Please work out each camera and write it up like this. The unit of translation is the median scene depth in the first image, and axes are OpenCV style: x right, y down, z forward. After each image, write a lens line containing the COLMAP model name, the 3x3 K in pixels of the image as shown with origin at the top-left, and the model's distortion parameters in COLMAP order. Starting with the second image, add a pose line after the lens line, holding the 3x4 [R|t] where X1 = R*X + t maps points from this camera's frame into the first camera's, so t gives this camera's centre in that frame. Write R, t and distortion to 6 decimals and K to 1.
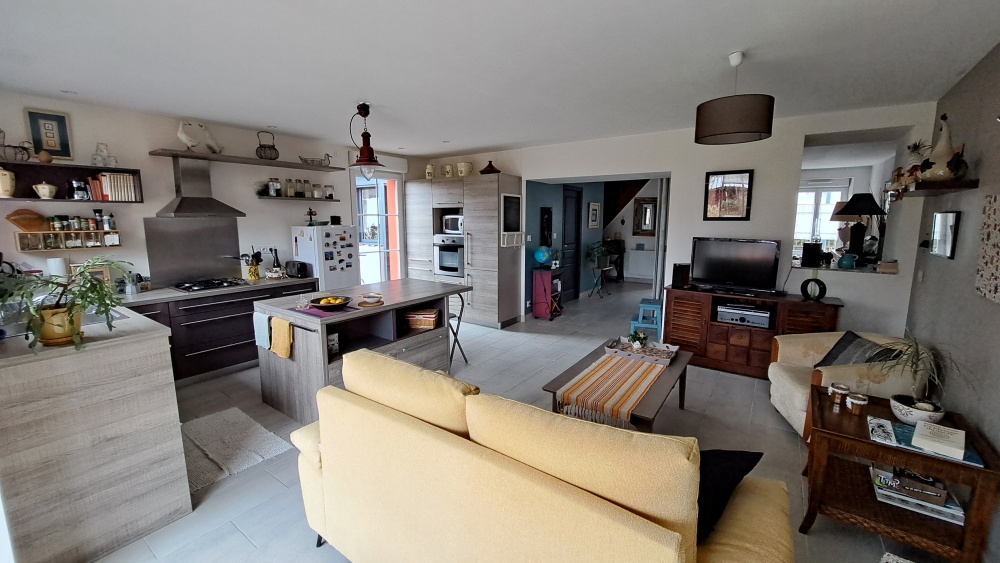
lens RADIAL K [[399.7, 0, 496.4], [0, 399.7, 278.5], [0, 0, 1]] dist [-0.000664, -0.000108]
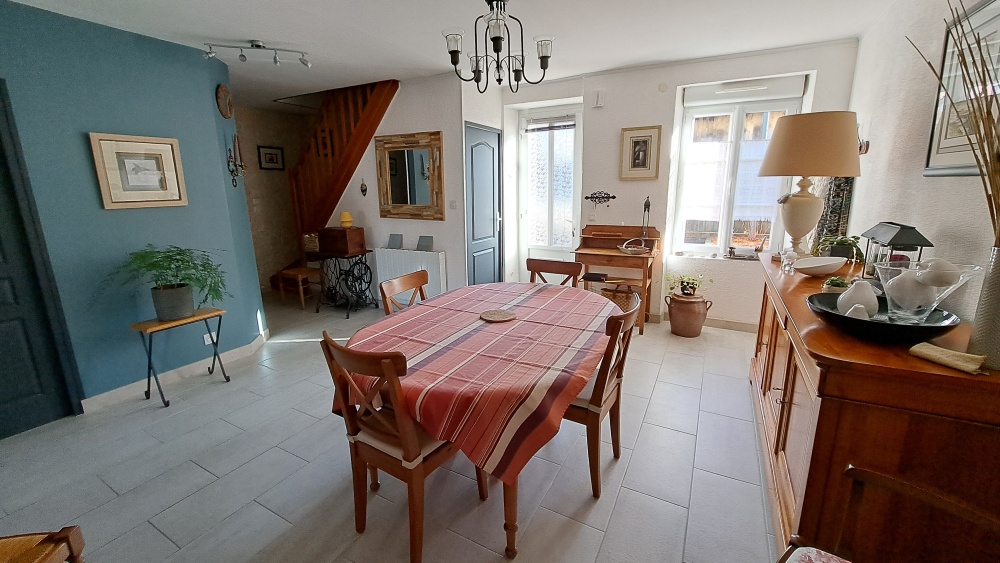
lens RADIAL K [[399.7, 0, 501.4], [0, 399.7, 274.2], [0, 0, 1]] dist [-0.000664, -0.000108]
pose [[0.992629, -0.046402, 0.111961, 0.433399], [0.038263, 0.996540, 0.073780, -0.071561], [-0.114997, -0.068952, 0.990970, 0.514574]]
